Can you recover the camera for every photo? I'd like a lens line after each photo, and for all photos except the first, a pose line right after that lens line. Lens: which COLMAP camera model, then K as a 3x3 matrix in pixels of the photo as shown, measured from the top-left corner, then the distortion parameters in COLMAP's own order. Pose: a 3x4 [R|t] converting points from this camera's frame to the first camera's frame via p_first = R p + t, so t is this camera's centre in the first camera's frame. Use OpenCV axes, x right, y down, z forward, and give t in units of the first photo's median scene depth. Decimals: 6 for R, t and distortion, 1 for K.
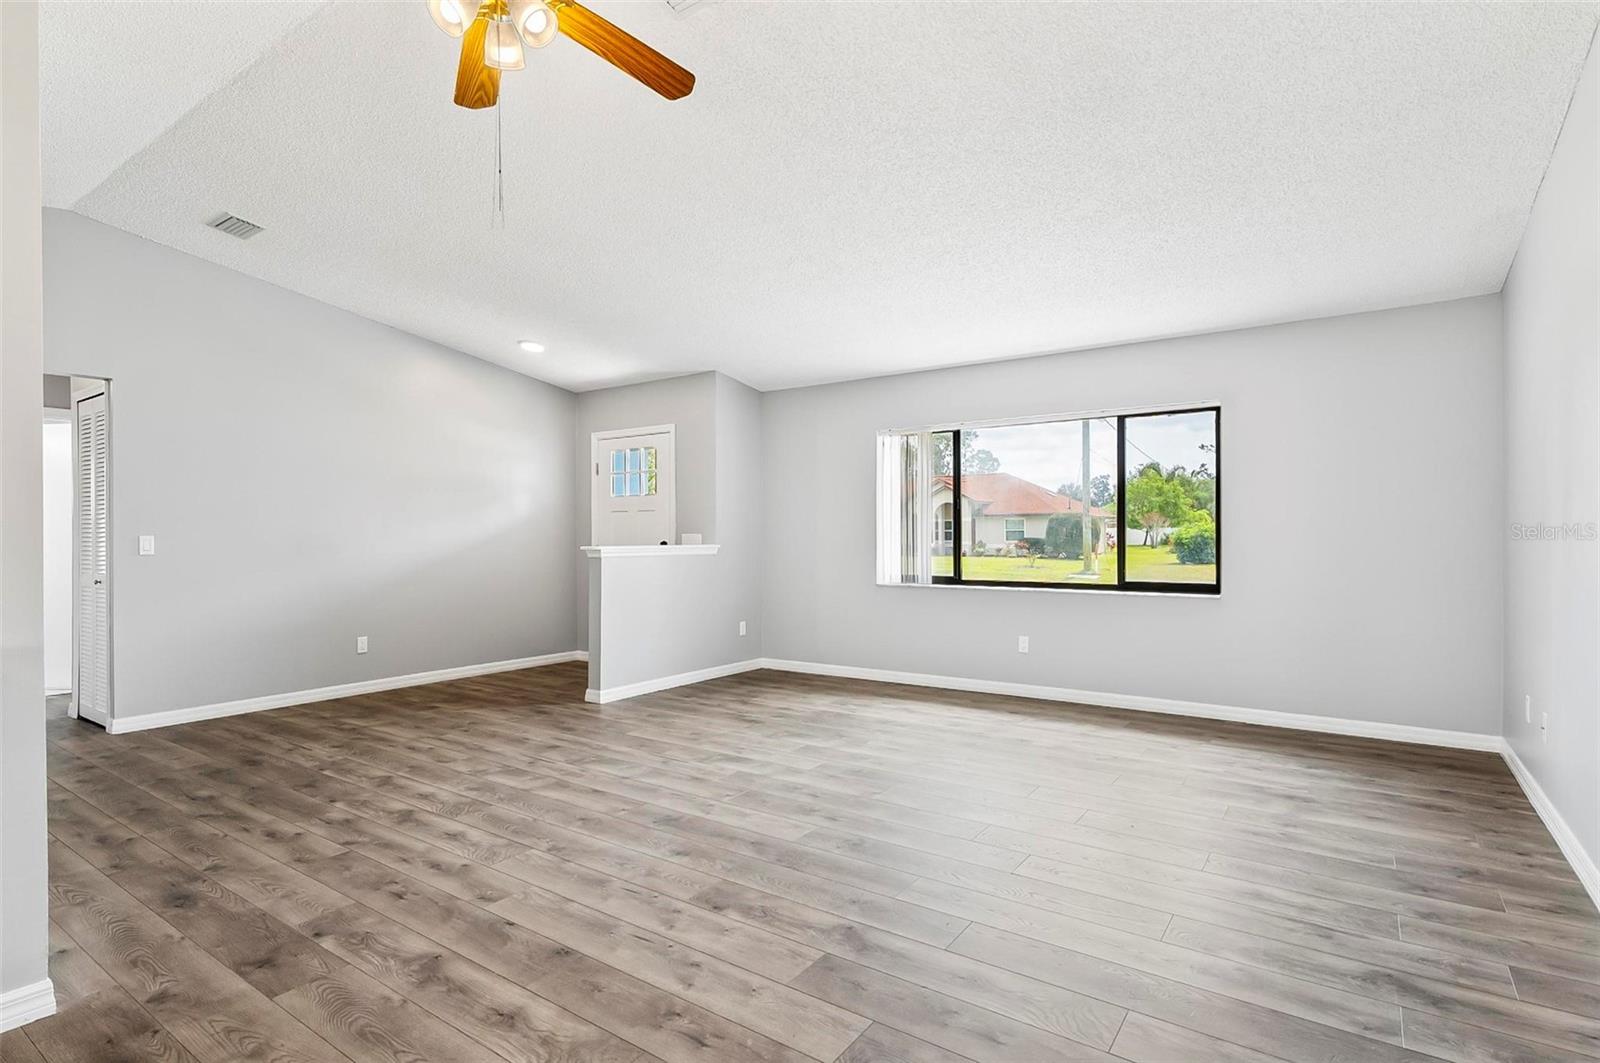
lens RADIAL K [[799.2, 0, 790.3], [0, 799.2, 530.3], [0, 0, 1]] dist [0.000967, 0.000874]
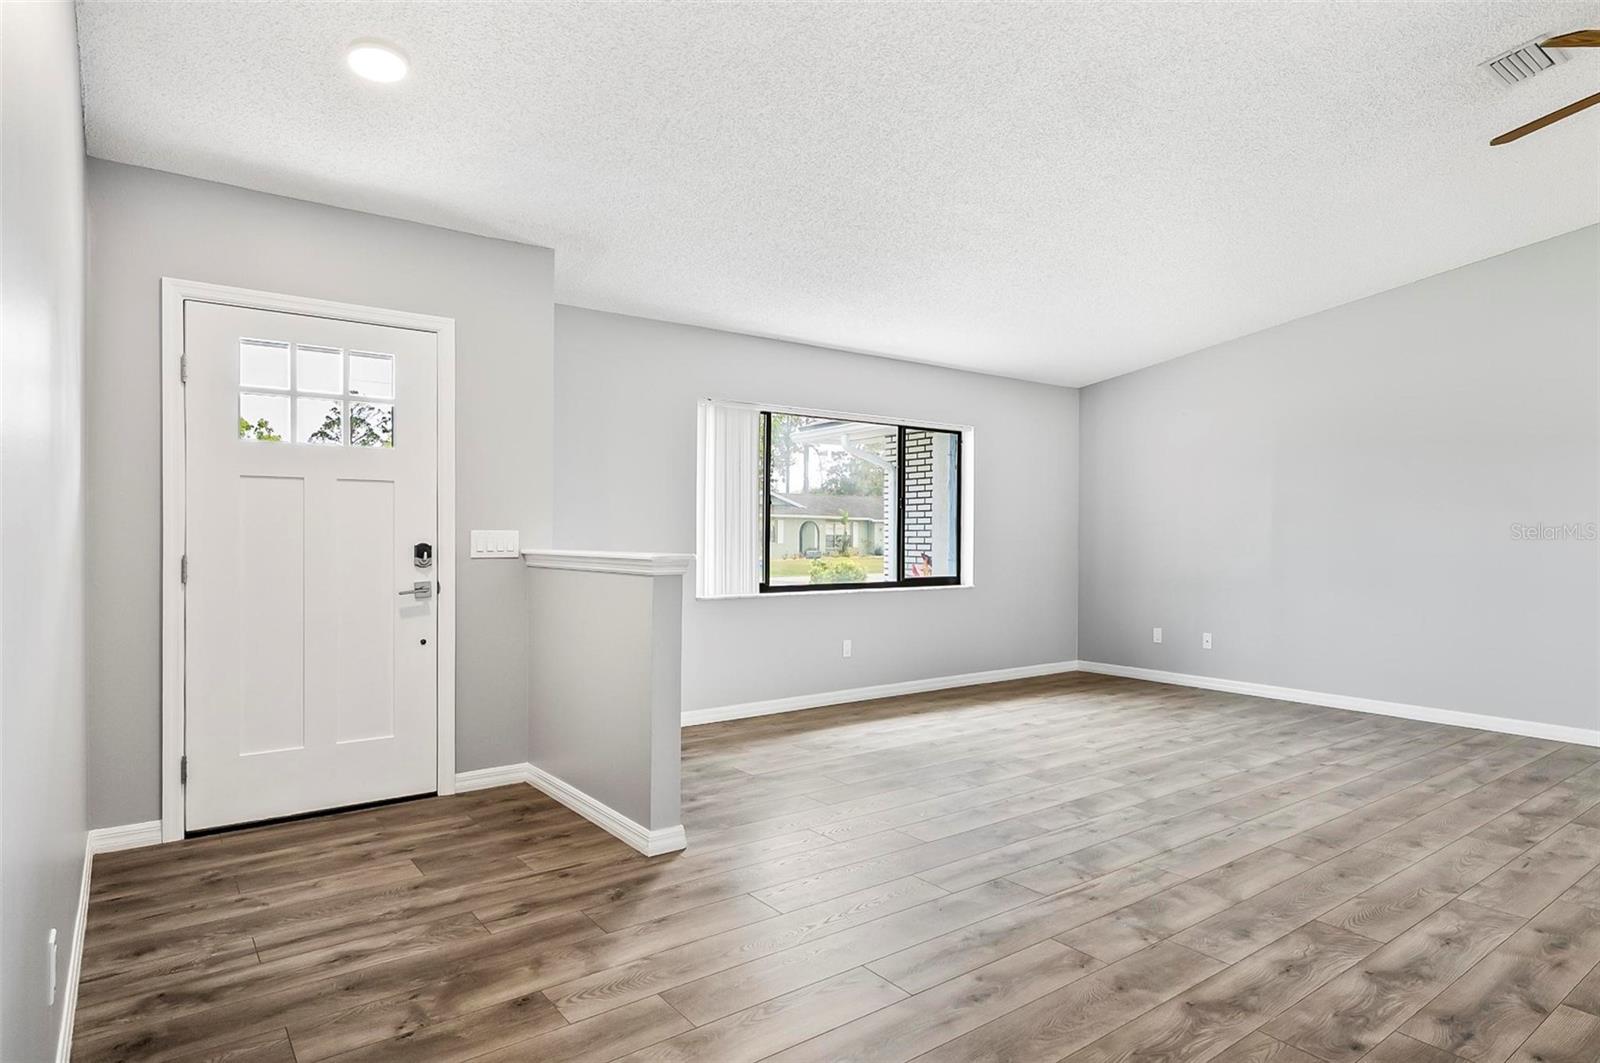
lens RADIAL K [[898.2, 0, 807.8], [0, 898.2, 535.6], [0, 0, 1]] dist [0.002137, -0.004762]
pose [[0.304756, 0.004055, 0.952422, -1.184721], [-0.010093, 0.999949, -0.001028, 0.012605], [-0.952377, -0.009300, 0.304781, 1.118507]]
